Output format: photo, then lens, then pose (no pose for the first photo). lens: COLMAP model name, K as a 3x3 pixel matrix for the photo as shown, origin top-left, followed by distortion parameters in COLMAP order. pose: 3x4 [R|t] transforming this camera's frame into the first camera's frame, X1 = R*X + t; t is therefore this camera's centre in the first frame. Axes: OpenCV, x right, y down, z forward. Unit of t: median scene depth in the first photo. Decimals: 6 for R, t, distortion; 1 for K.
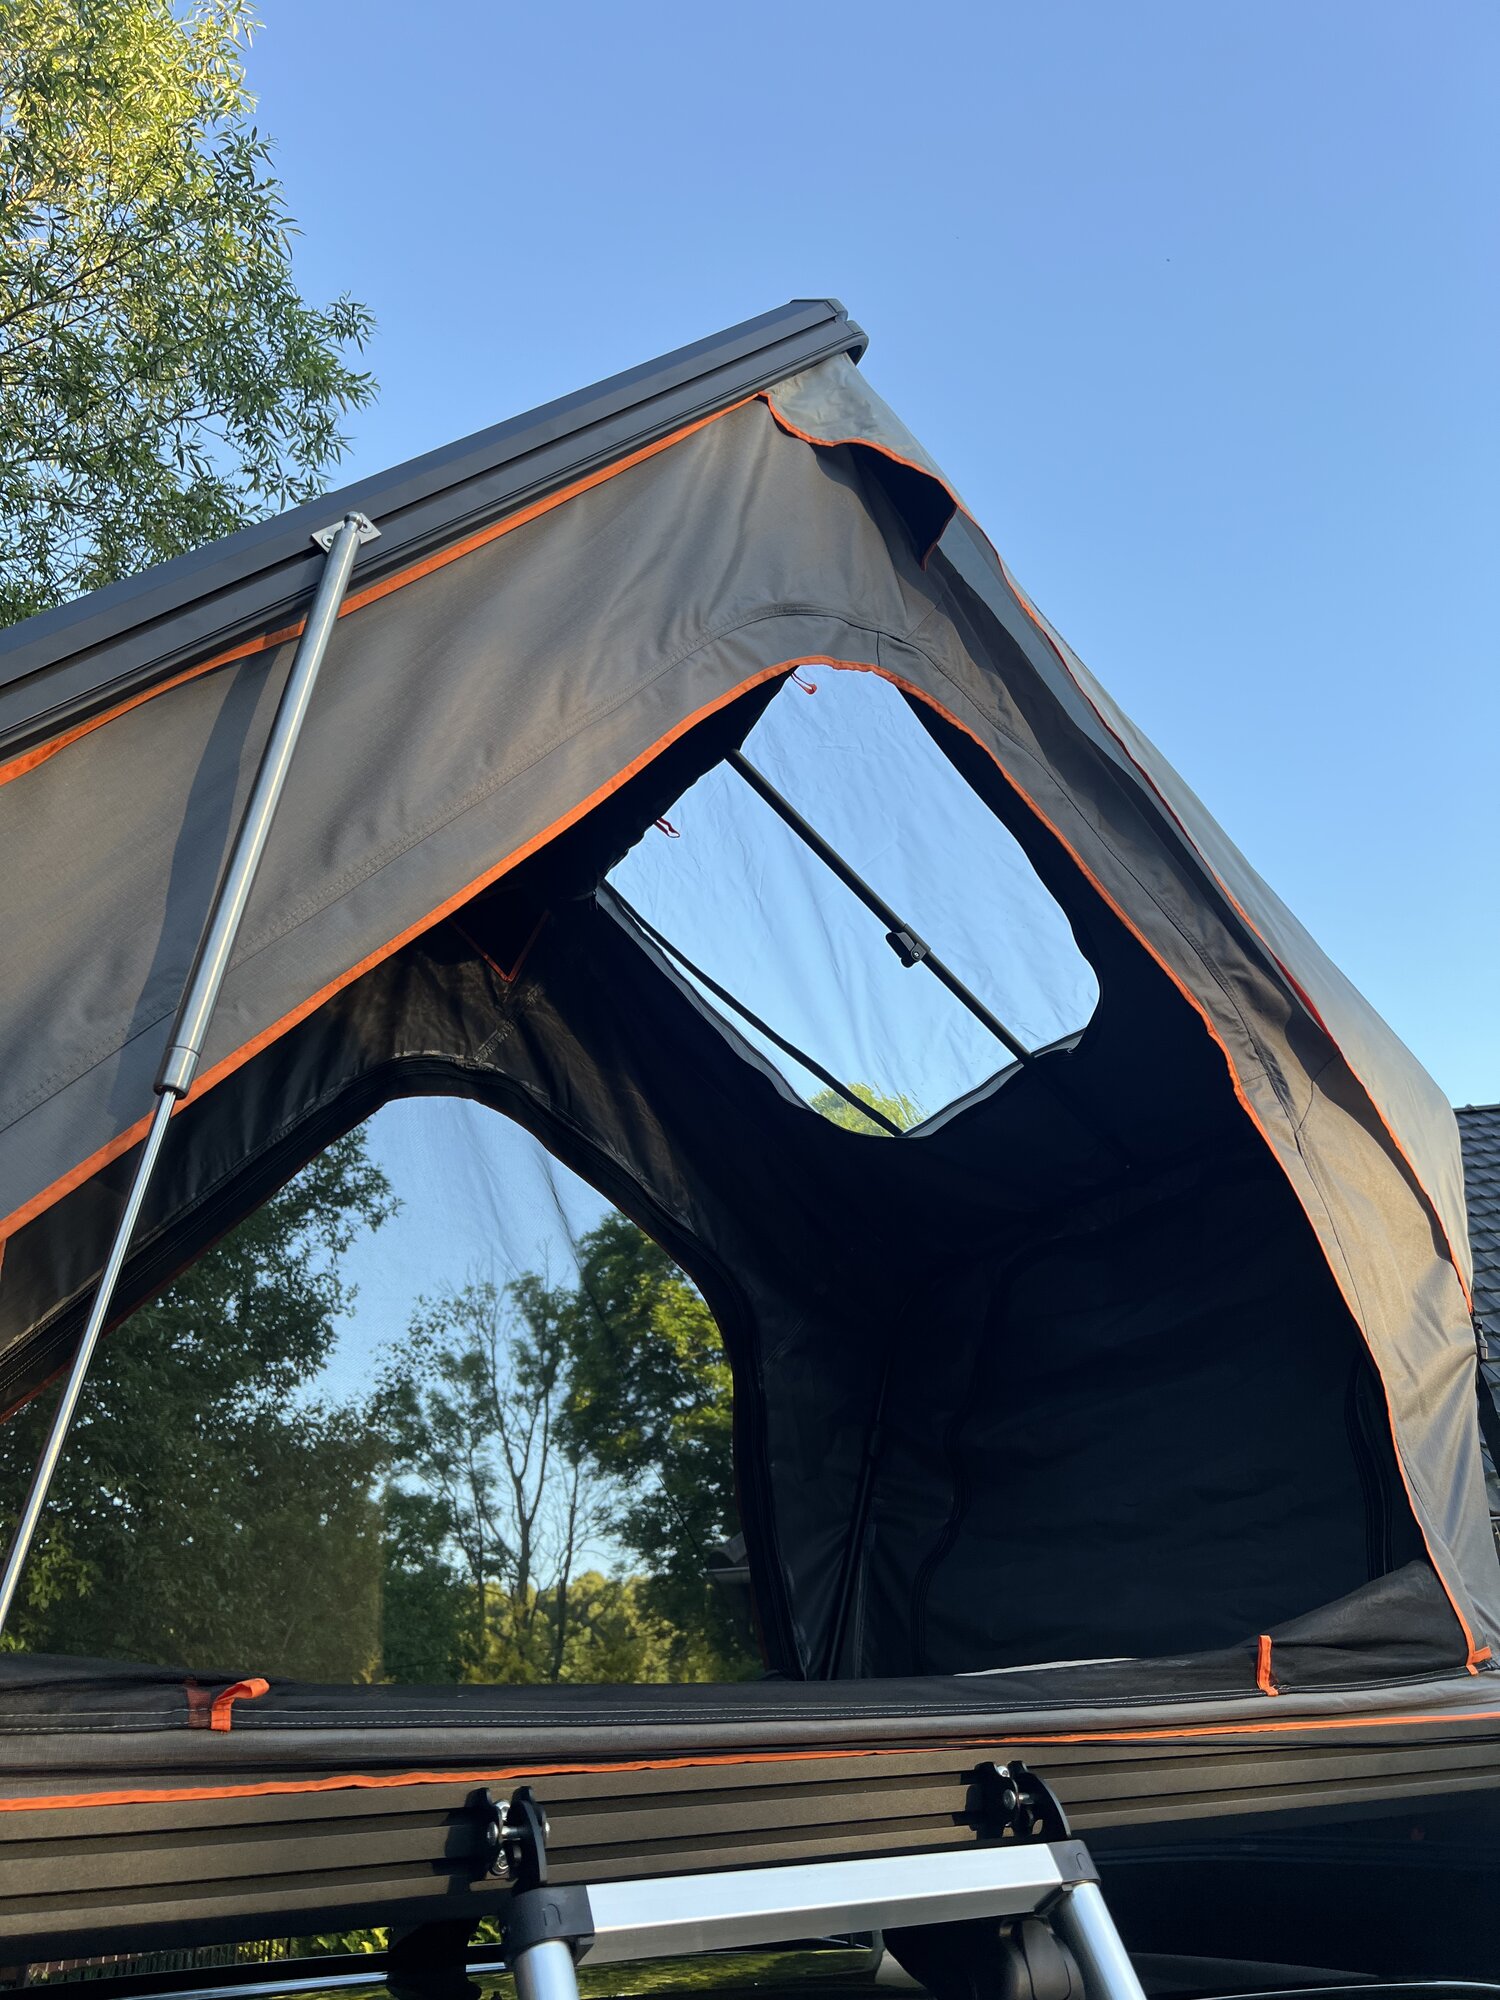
lens RADIAL K [[1473.6, 0, 739.1], [0, 1473.6, 988.3], [0, 0, 1]] dist [0.025285, -0.014803]
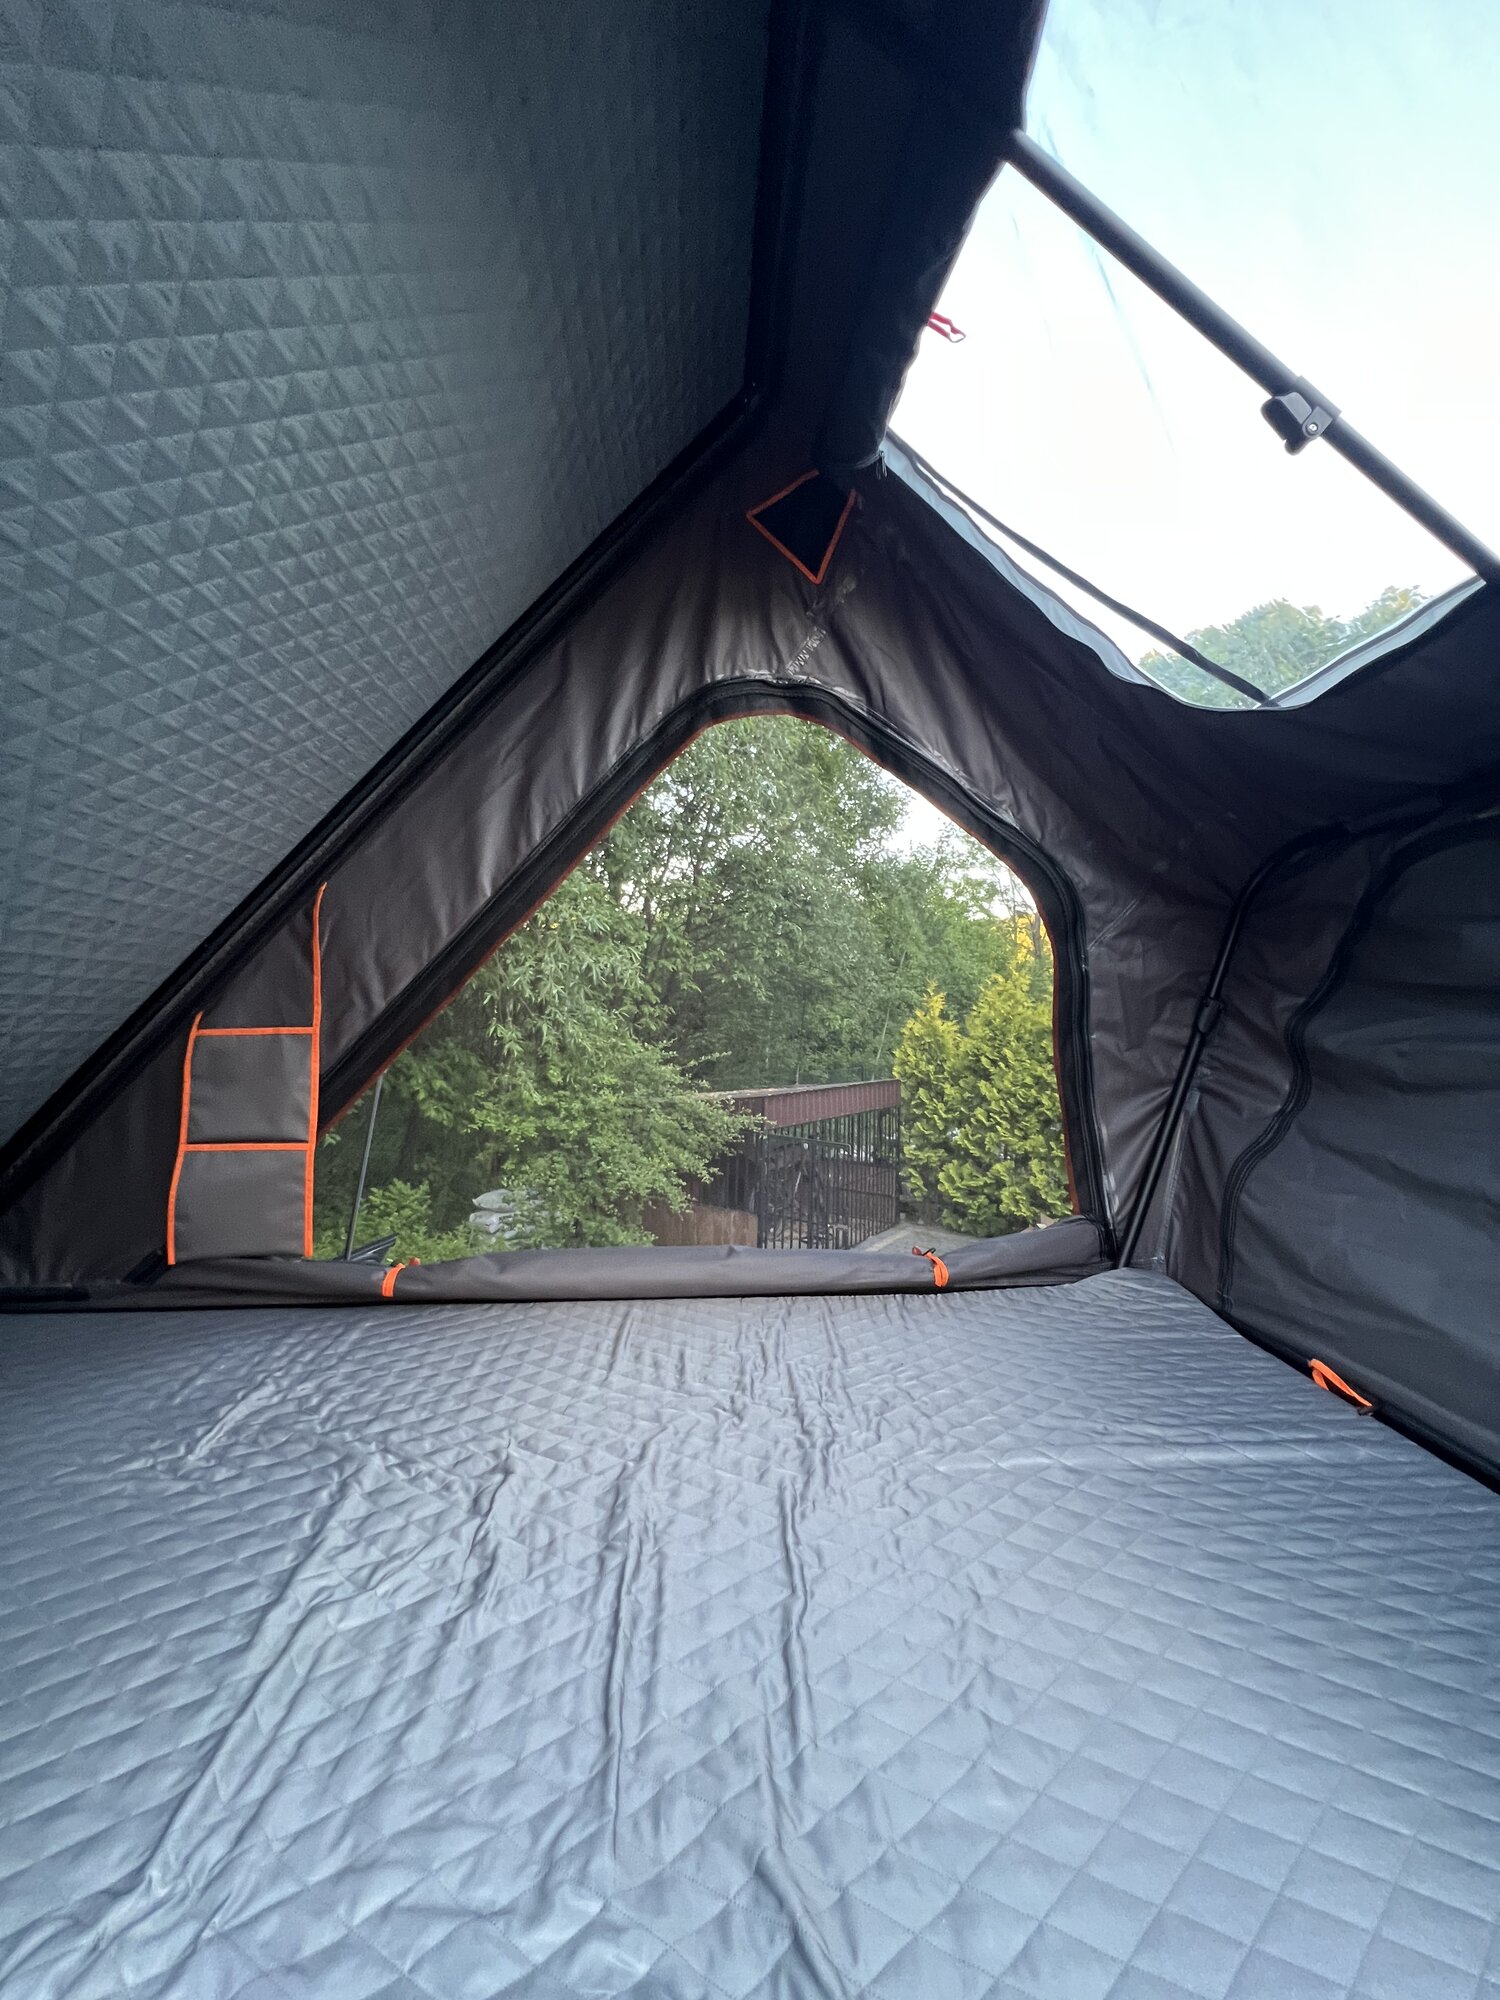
lens RADIAL K [[791.6, 0, 757.3], [0, 791.6, 993.0], [0, 0, 1]] dist [-0.004351, -0.000257]
pose [[0.887501, 0.049652, -0.458123, 0.067687], [0.166769, 0.892178, 0.419769, 0.012257], [0.429570, -0.448946, 0.783529, 0.459473]]
